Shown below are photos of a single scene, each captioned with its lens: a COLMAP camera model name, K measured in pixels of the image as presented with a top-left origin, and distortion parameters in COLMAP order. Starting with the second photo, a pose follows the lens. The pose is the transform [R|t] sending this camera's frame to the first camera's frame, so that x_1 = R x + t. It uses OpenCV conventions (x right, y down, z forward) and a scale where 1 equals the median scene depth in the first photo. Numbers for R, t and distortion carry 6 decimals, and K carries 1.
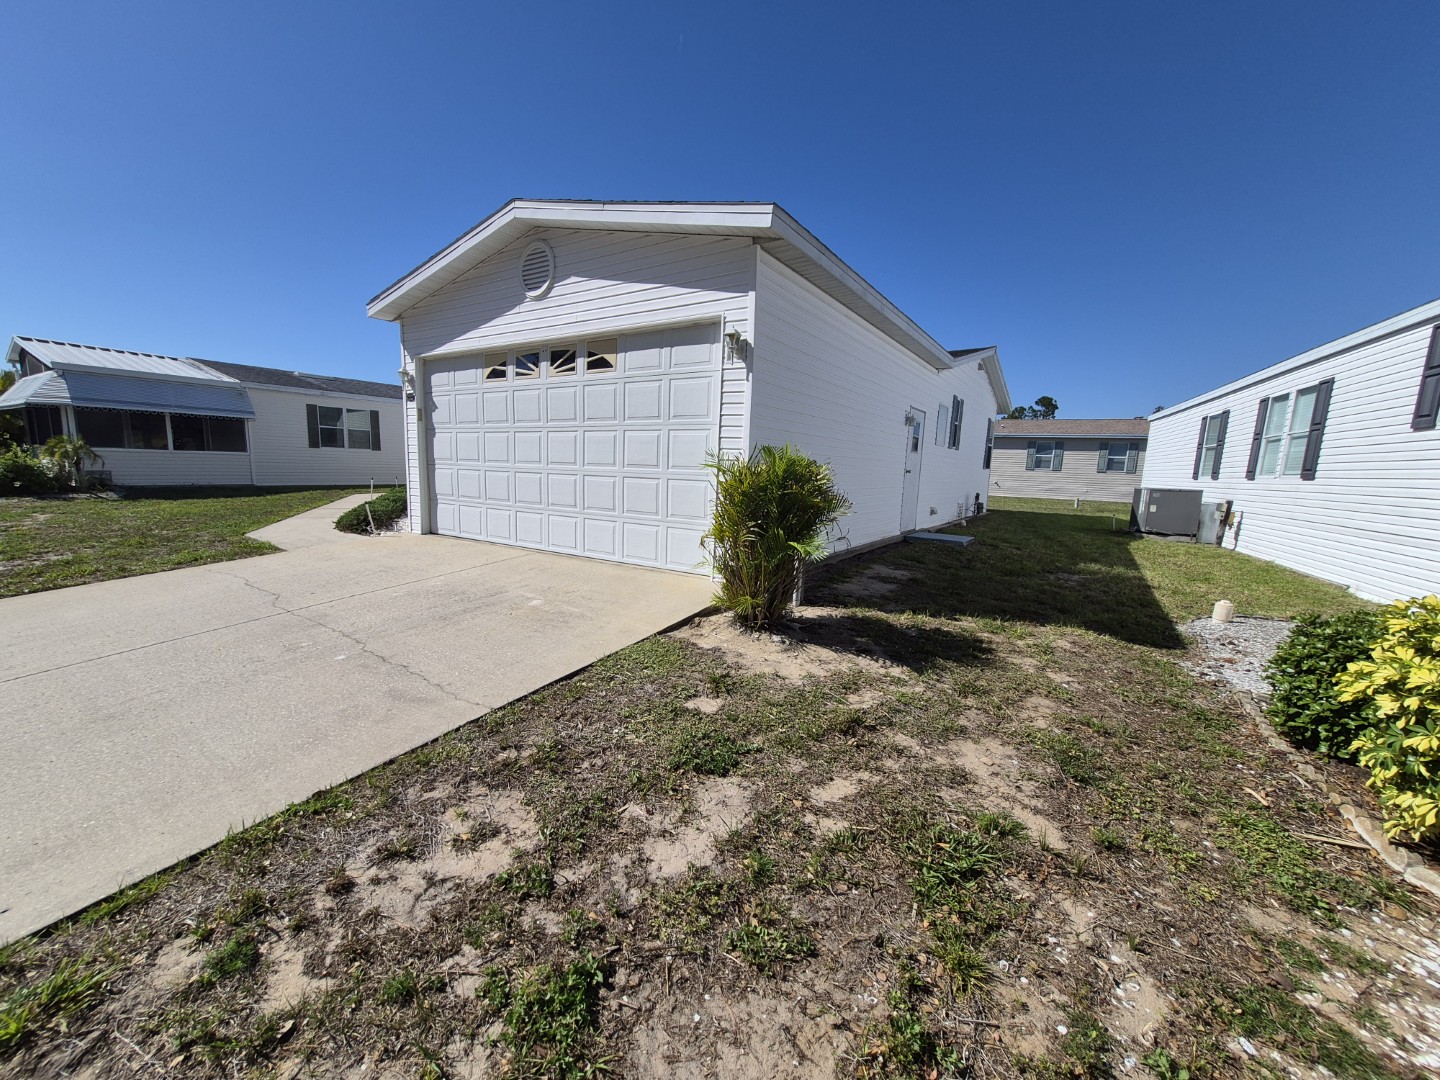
lens RADIAL K [[564.8, 0, 698.1], [0, 564.8, 550.9], [0, 0, 1]] dist [0.003680, 0.000269]
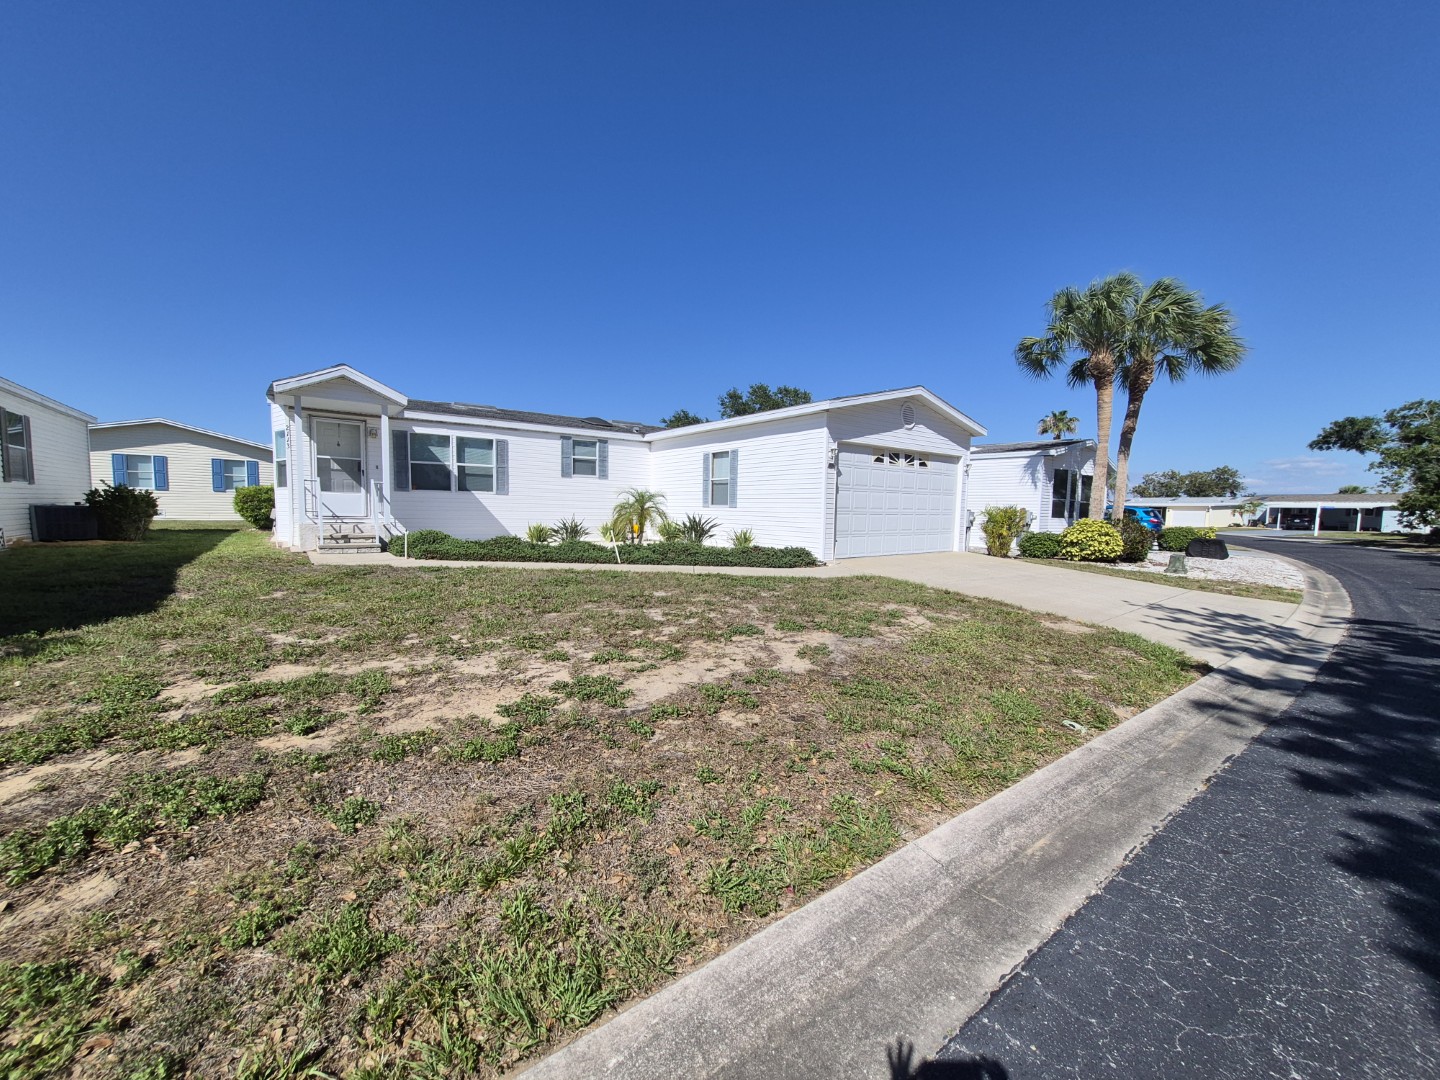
lens RADIAL K [[564.8, 0, 698.1], [0, 564.8, 550.9], [0, 0, 1]] dist [0.003680, 0.000269]
pose [[0.339564, -0.097129, 0.935555, -2.254112], [0.133204, 0.989595, 0.054393, -0.203047], [-0.931103, 0.106150, 0.348969, 0.943666]]
